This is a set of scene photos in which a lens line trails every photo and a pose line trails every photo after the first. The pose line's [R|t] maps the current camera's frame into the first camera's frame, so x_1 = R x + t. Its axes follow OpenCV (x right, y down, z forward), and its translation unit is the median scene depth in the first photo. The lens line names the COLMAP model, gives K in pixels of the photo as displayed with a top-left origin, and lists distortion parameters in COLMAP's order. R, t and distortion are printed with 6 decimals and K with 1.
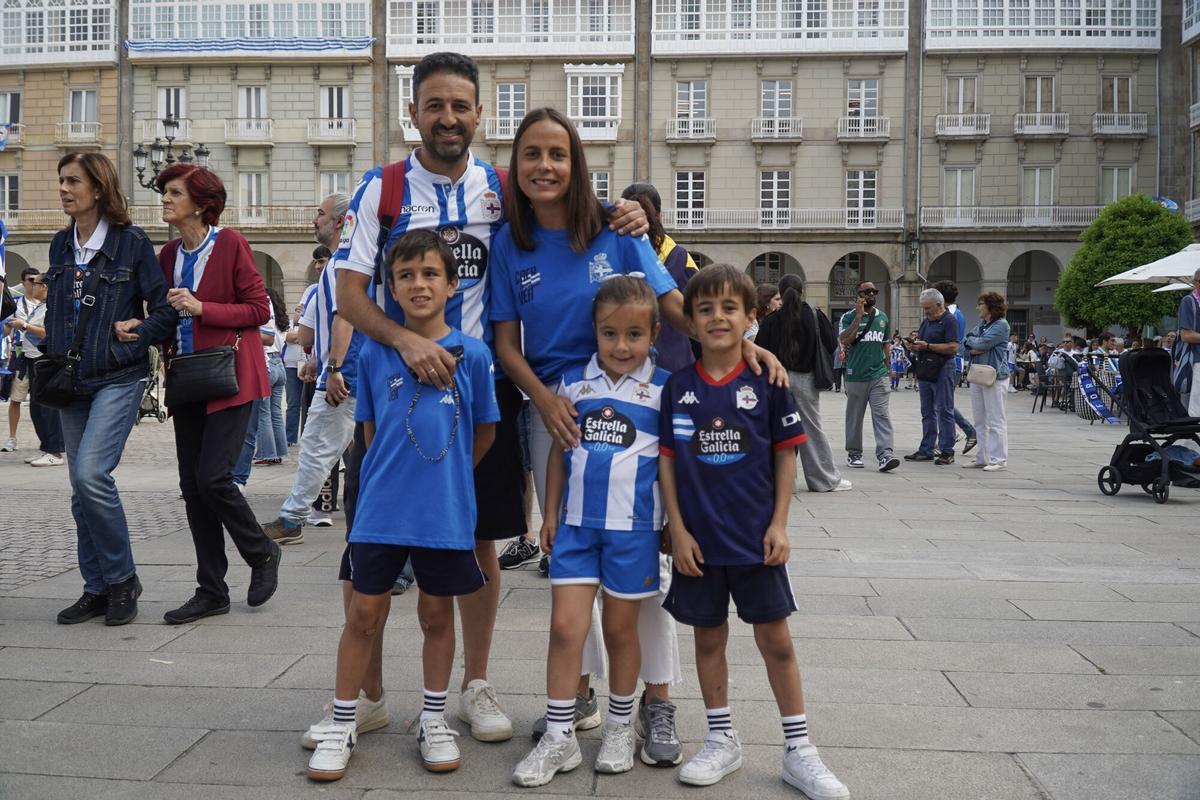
lens RADIAL K [[1341.7, 0, 600.8], [0, 1341.7, 398.4], [0, 0, 1]] dist [0.000590, 0.000000]
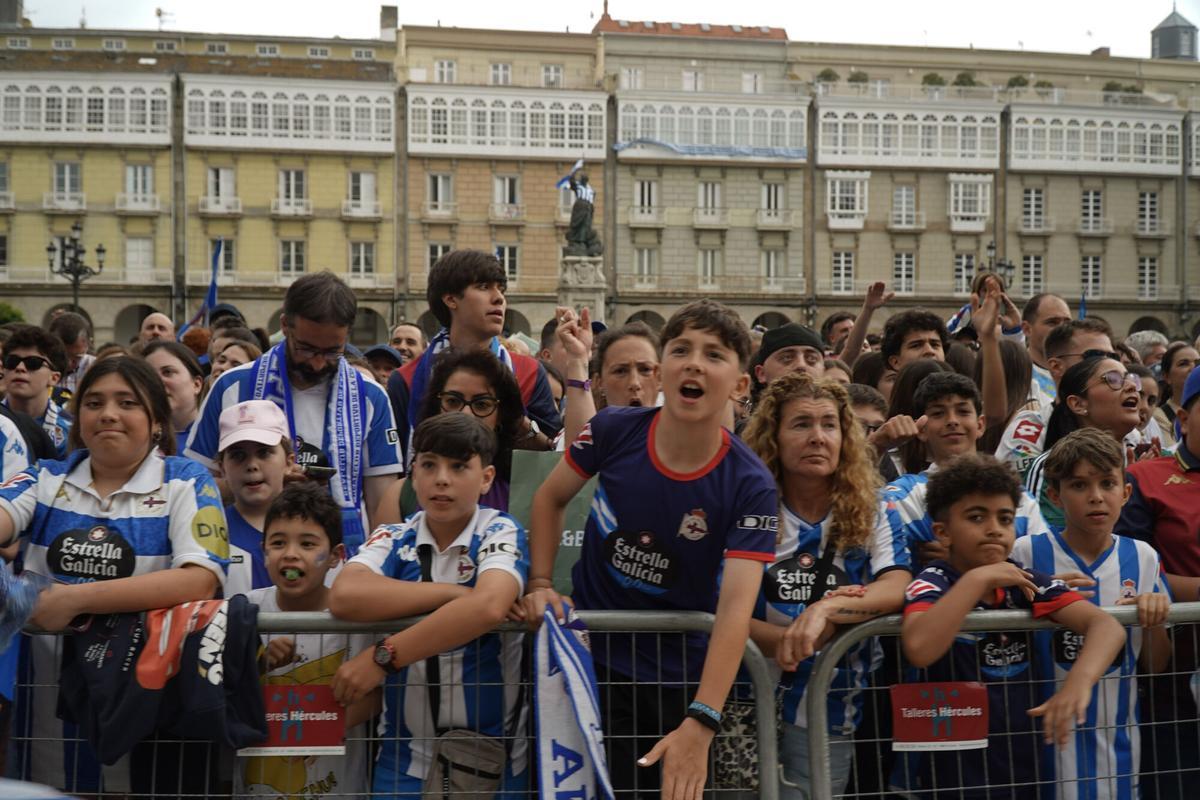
lens RADIAL K [[1008.3, 0, 609.5], [0, 1008.3, 397.5], [0, 0, 1]] dist [0.048831, -0.048389]
pose [[0.977454, -0.006825, 0.211036, -0.562790], [0.010435, 0.999818, -0.016002, -0.012946], [-0.210888, 0.017843, 0.977347, 0.082371]]
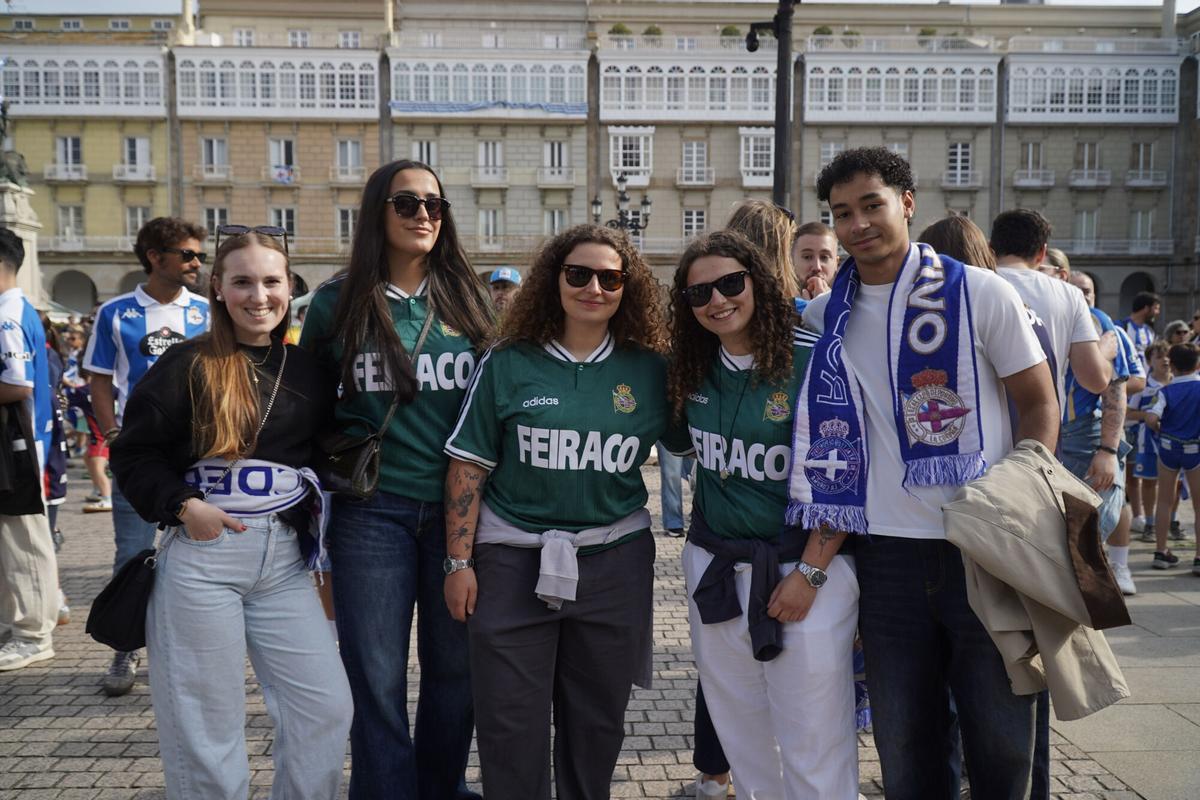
lens RADIAL K [[1008.3, 0, 590.8], [0, 1008.3, 399.3], [0, 0, 1]] dist [0.048831, -0.048389]
pose [[0.992318, -0.013221, 0.123003, -0.288204], [0.010897, 0.999750, 0.019549, -0.006406], [-0.123231, -0.018059, 0.992214, 0.038354]]
